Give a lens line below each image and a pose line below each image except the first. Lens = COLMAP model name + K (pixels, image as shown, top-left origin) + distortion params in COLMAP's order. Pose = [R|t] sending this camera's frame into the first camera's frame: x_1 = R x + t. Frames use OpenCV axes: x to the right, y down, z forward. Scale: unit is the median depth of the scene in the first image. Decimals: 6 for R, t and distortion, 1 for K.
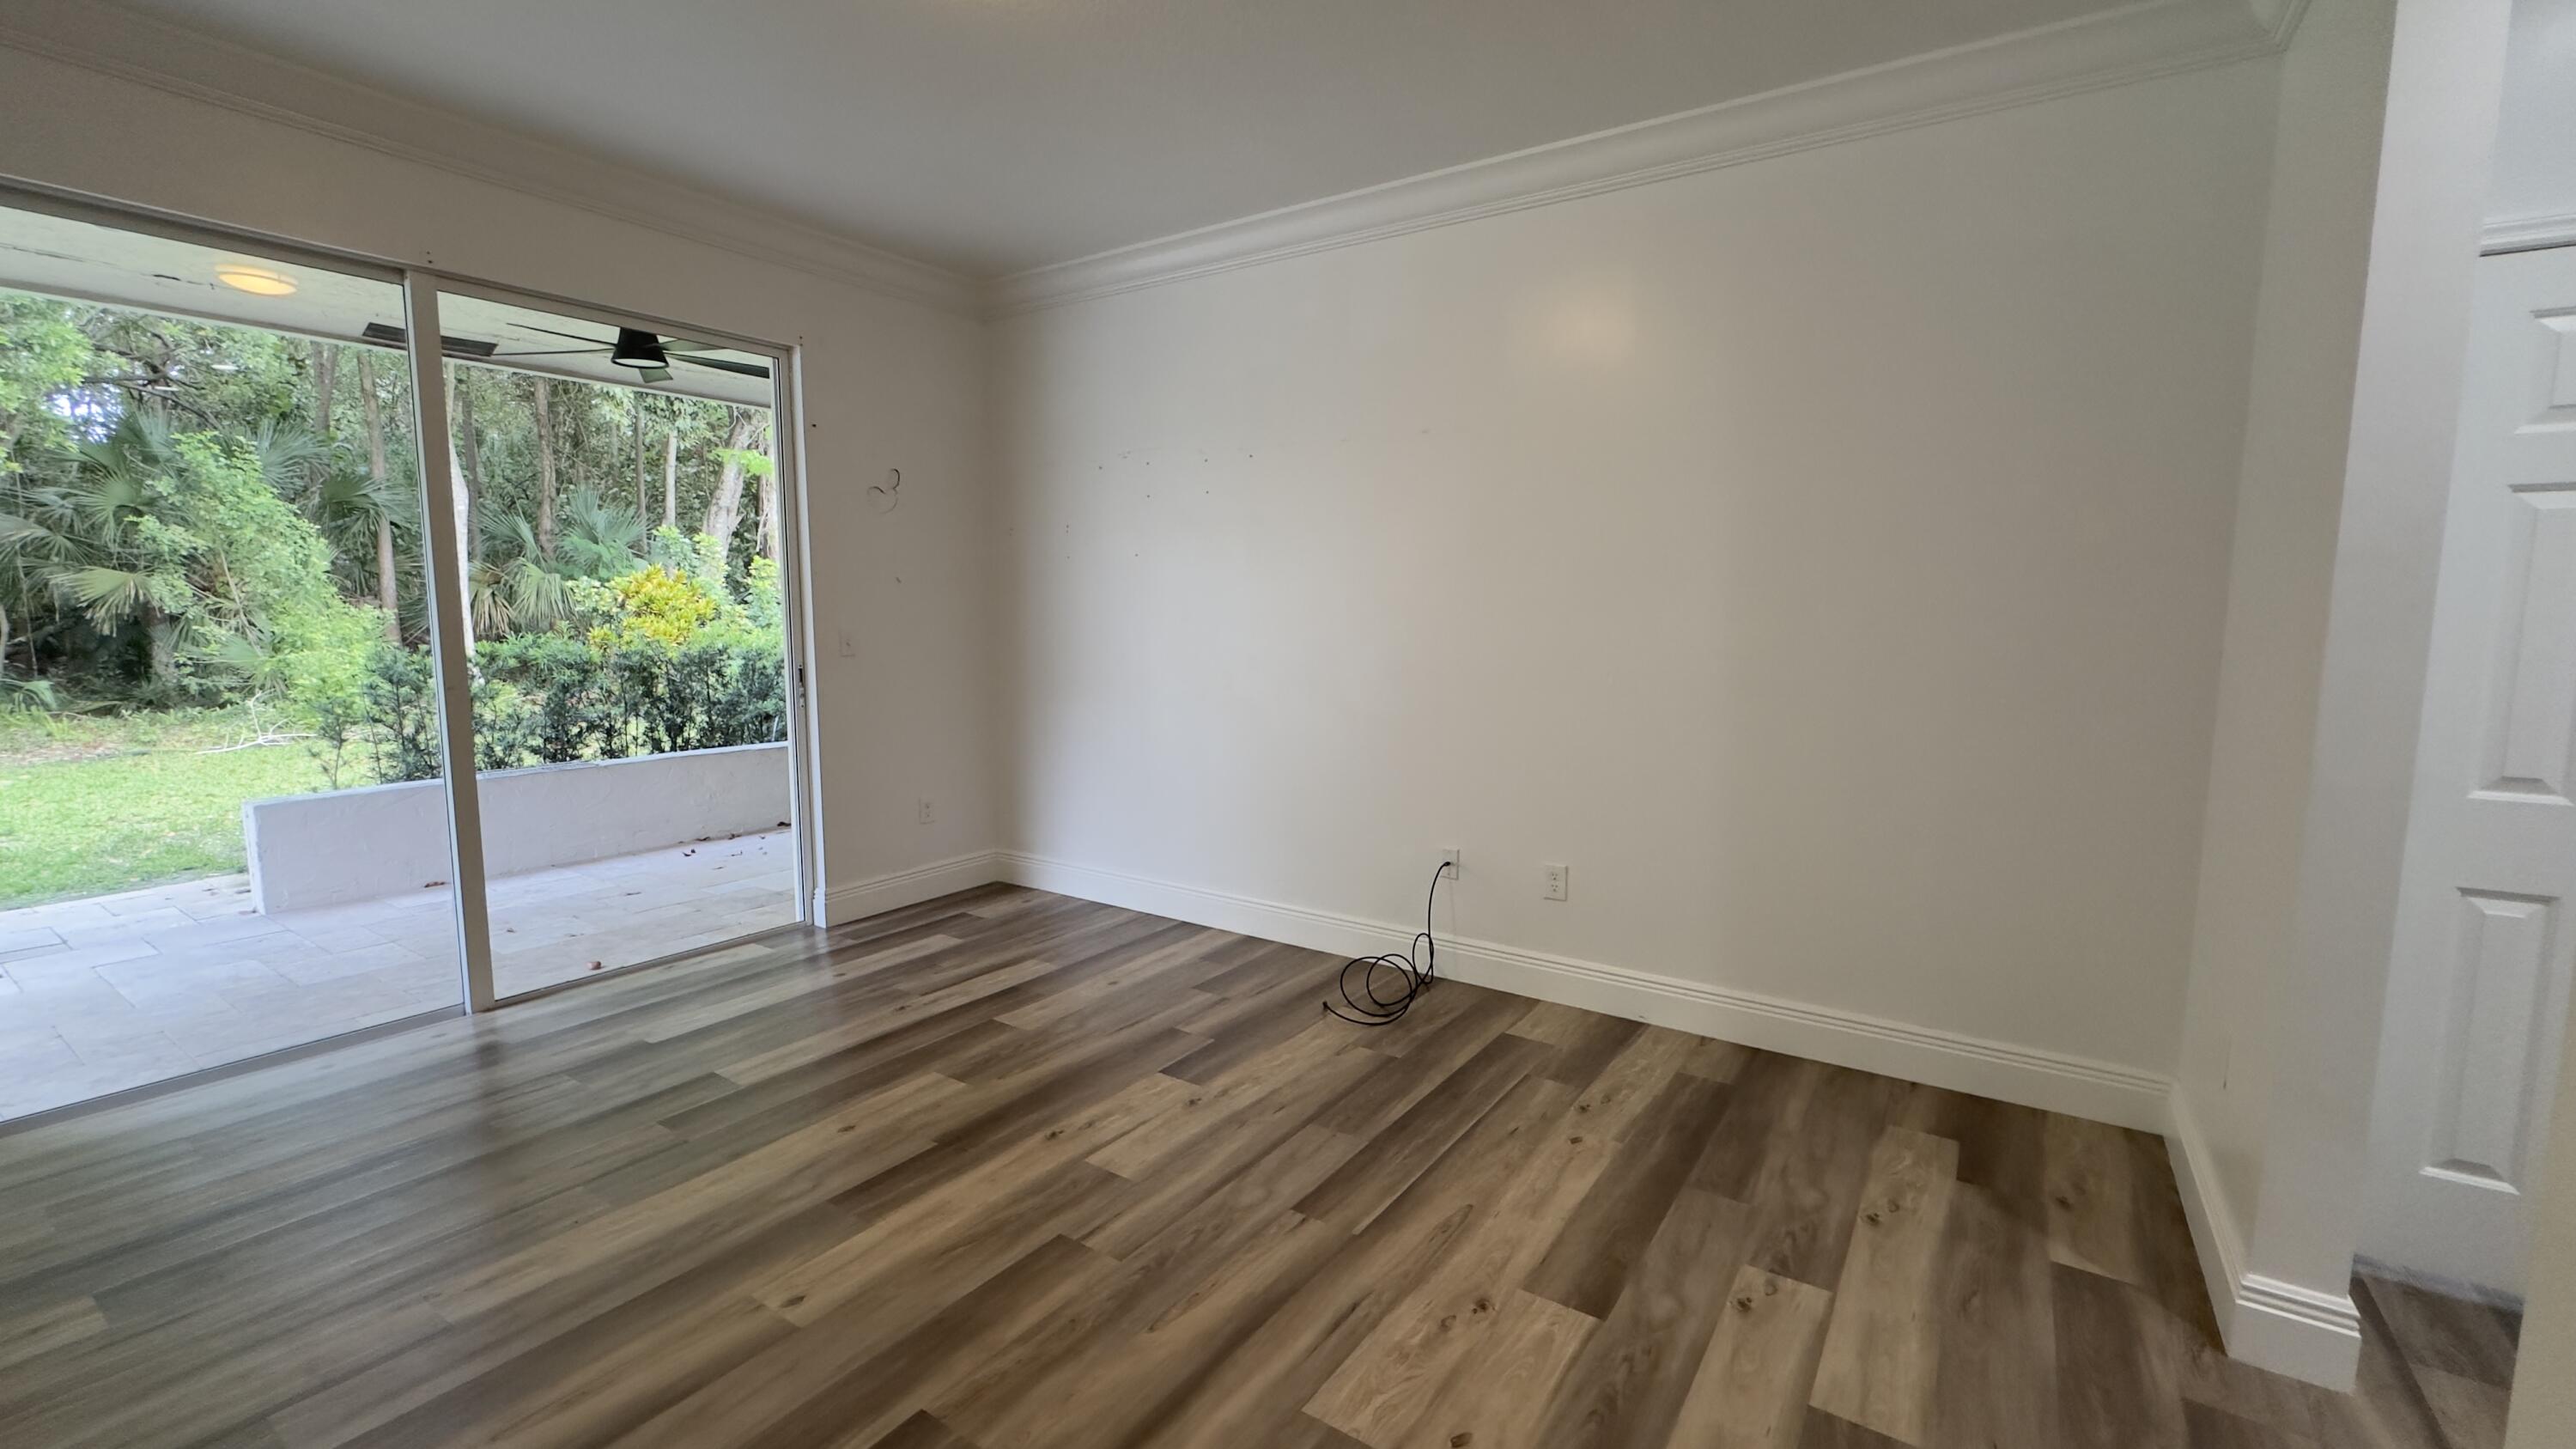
lens RADIAL K [[1050.3, 0, 1287.8], [0, 1050.3, 729.2], [0, 0, 1]] dist [-0.000791, 0.000105]
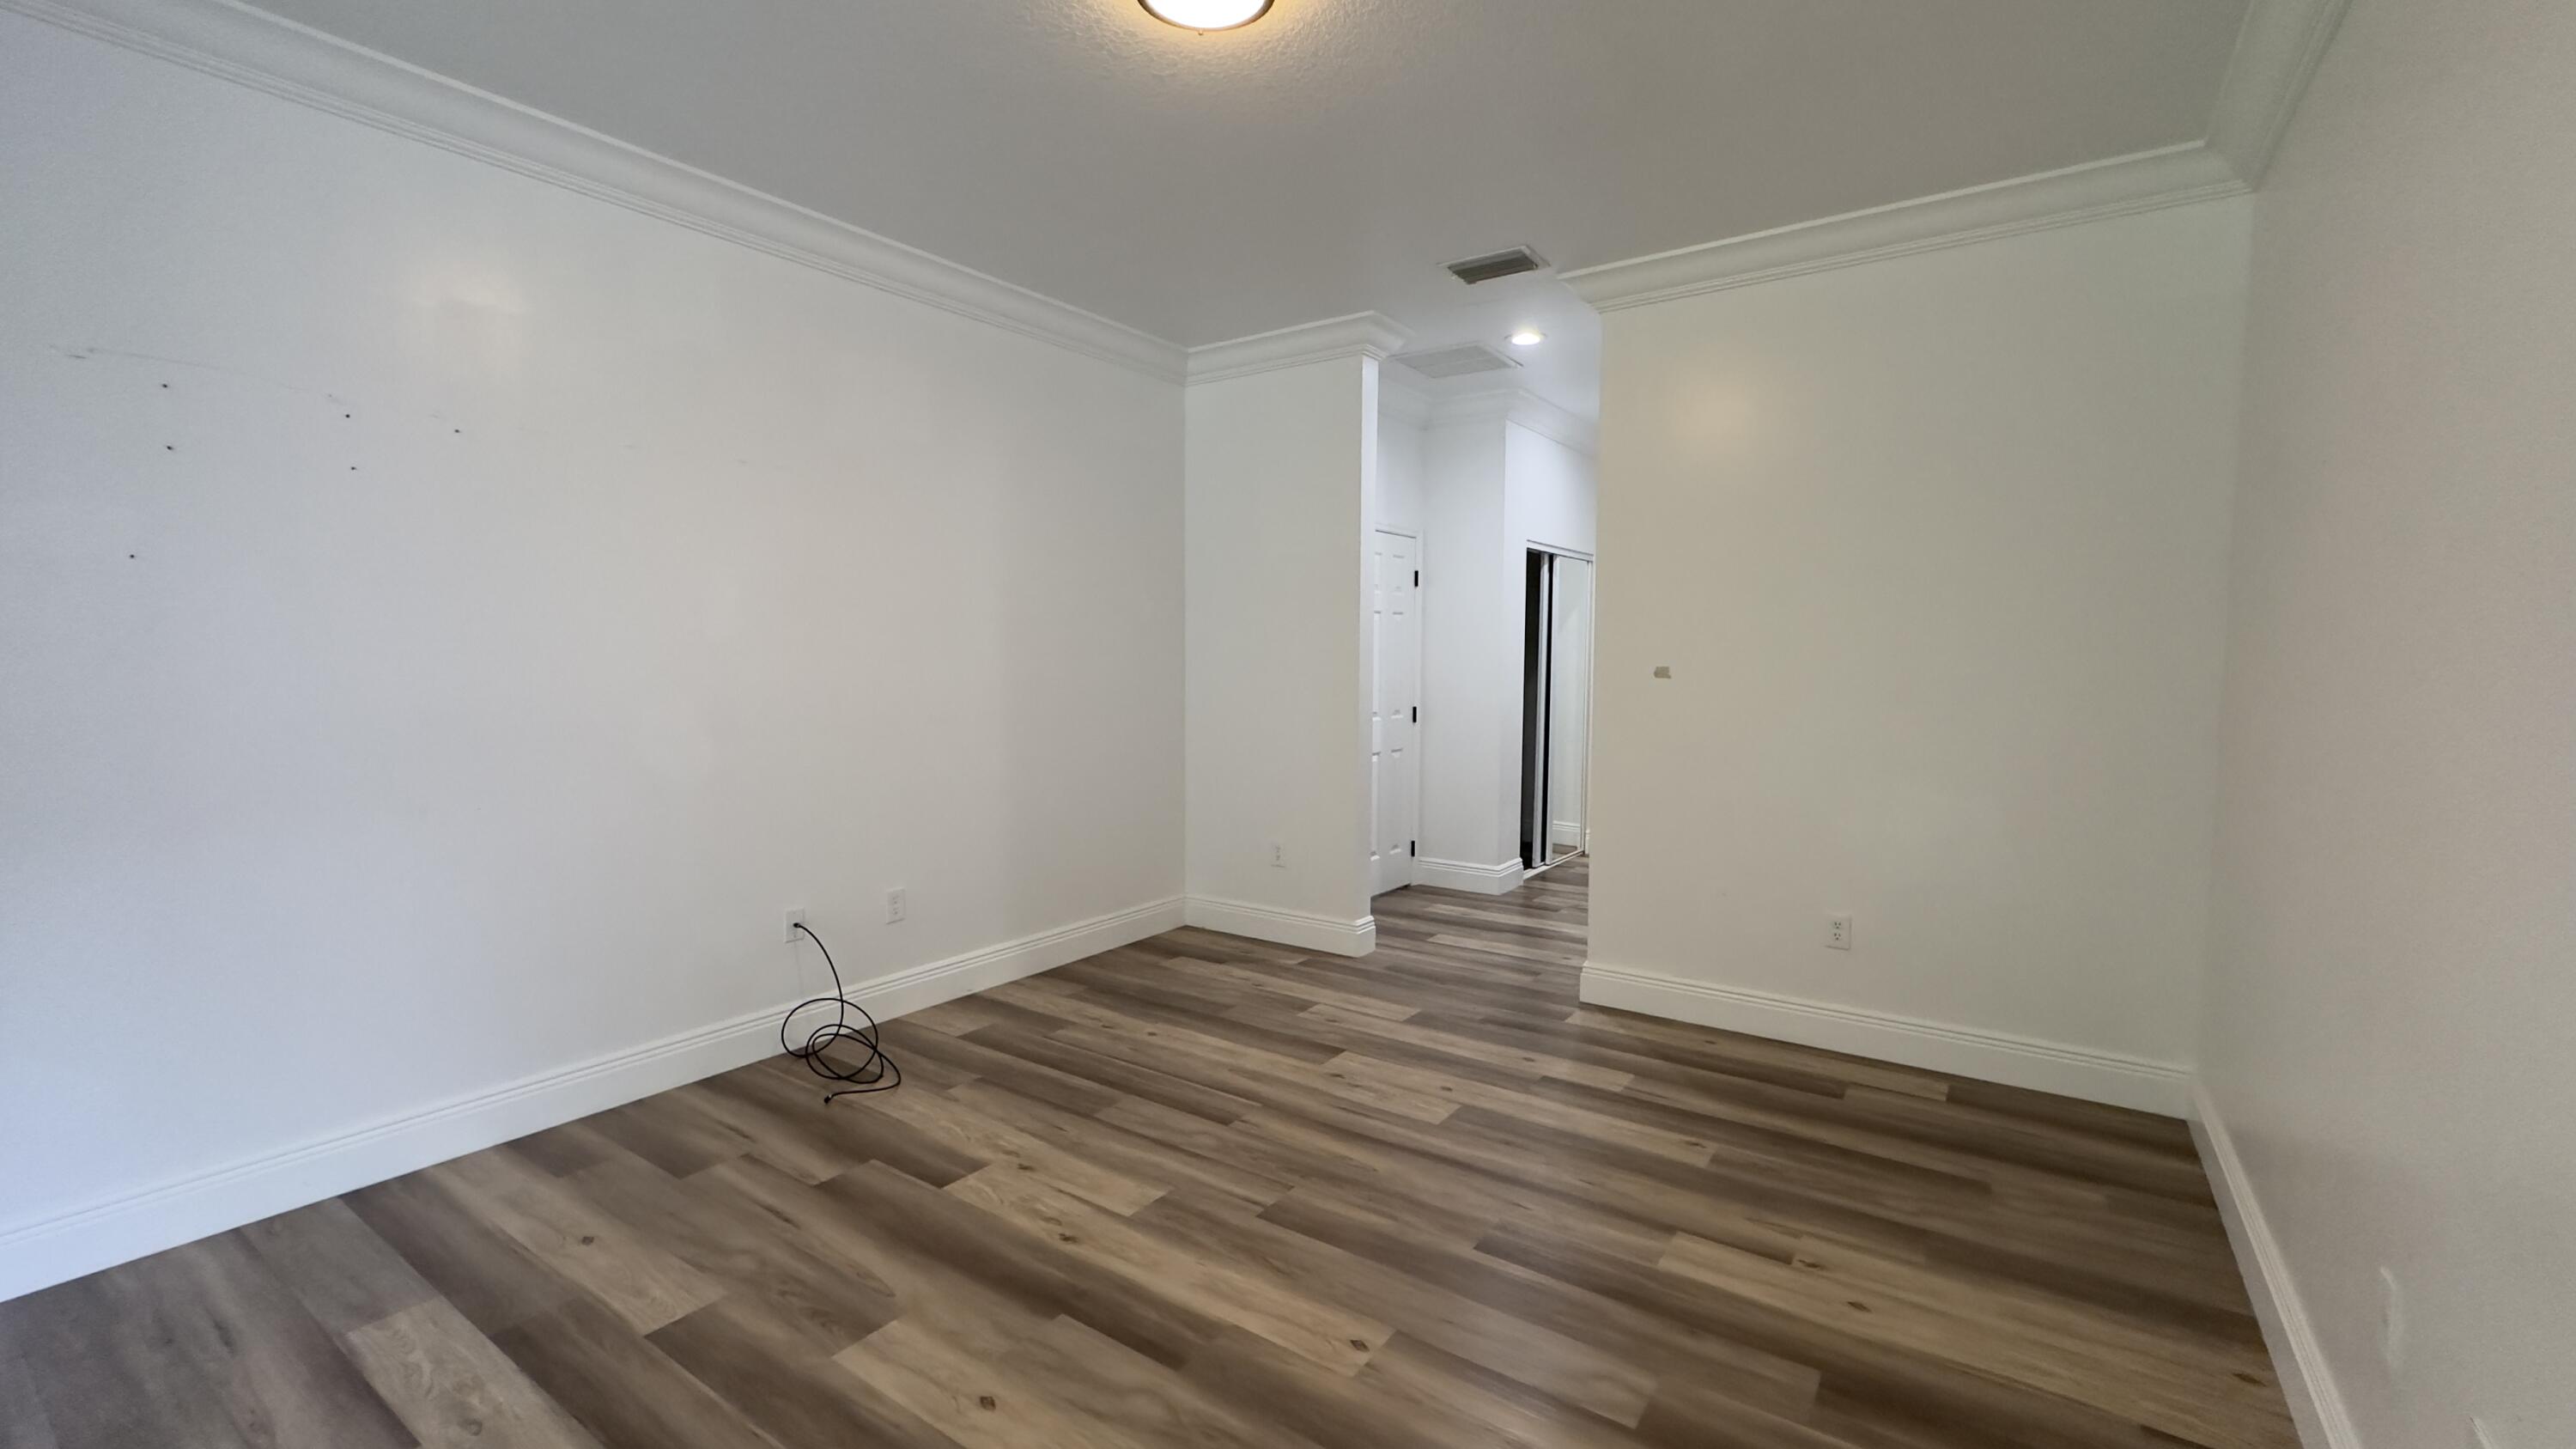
lens RADIAL K [[1050.3, 0, 1283.4], [0, 1050.3, 720.0], [0, 0, 1]] dist [-0.000791, 0.000105]
pose [[0.030801, -0.068569, 0.997171, -1.049968], [0.115953, 0.991153, 0.064574, -0.087681], [-0.992777, 0.113636, 0.038479, 0.708050]]
